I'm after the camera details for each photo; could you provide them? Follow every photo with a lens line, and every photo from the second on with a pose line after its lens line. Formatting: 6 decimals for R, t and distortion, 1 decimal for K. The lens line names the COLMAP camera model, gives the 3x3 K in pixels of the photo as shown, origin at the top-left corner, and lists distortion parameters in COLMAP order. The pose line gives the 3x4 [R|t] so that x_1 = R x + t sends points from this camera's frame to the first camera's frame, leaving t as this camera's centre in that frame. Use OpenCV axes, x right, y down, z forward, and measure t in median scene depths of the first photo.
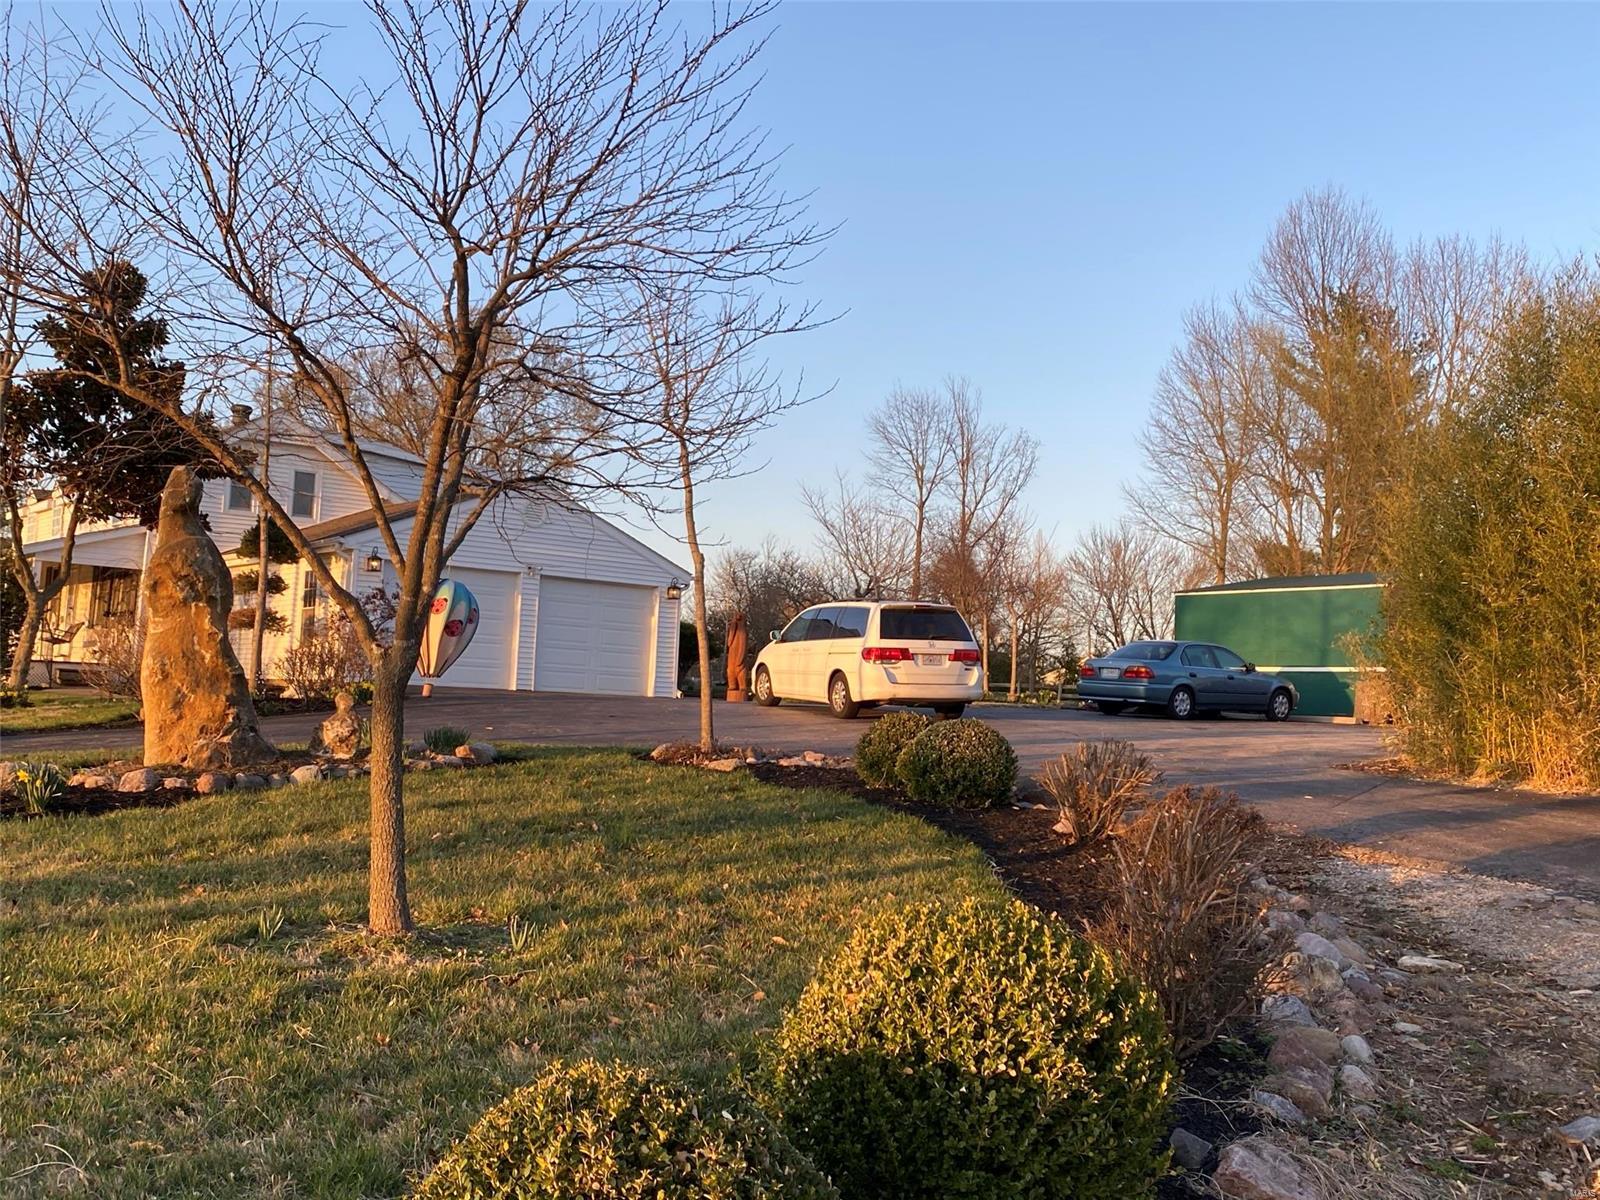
lens RADIAL K [[1572.6, 0, 804.0], [0, 1572.6, 602.0], [0, 0, 1]] dist [0.024275, 0.000000]
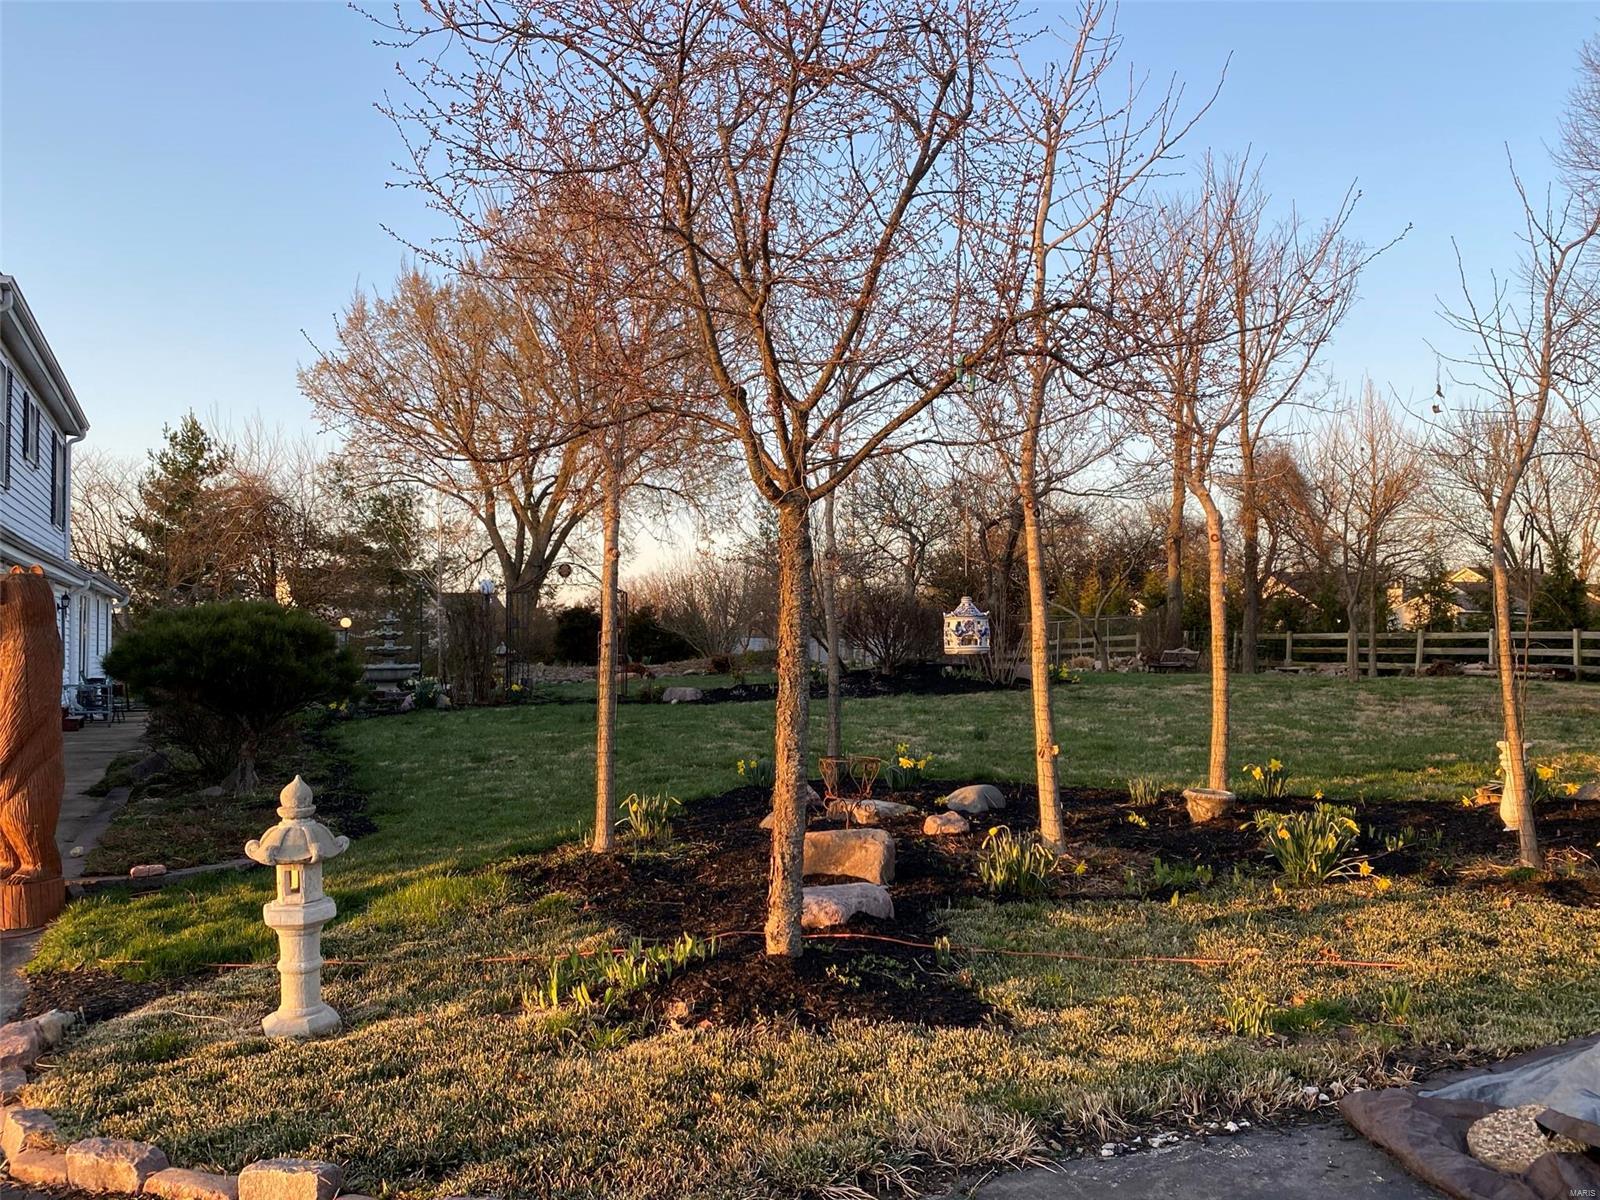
lens RADIAL K [[1389.3, 0, 798.6], [0, 1389.3, 599.8], [0, 0, 1]] dist [0.005875, 0.004252]
pose [[0.962618, -0.066119, -0.262668, 0.075608], [0.075948, 0.996734, 0.027432, 0.006651], [0.259996, -0.046356, 0.964496, 0.429712]]
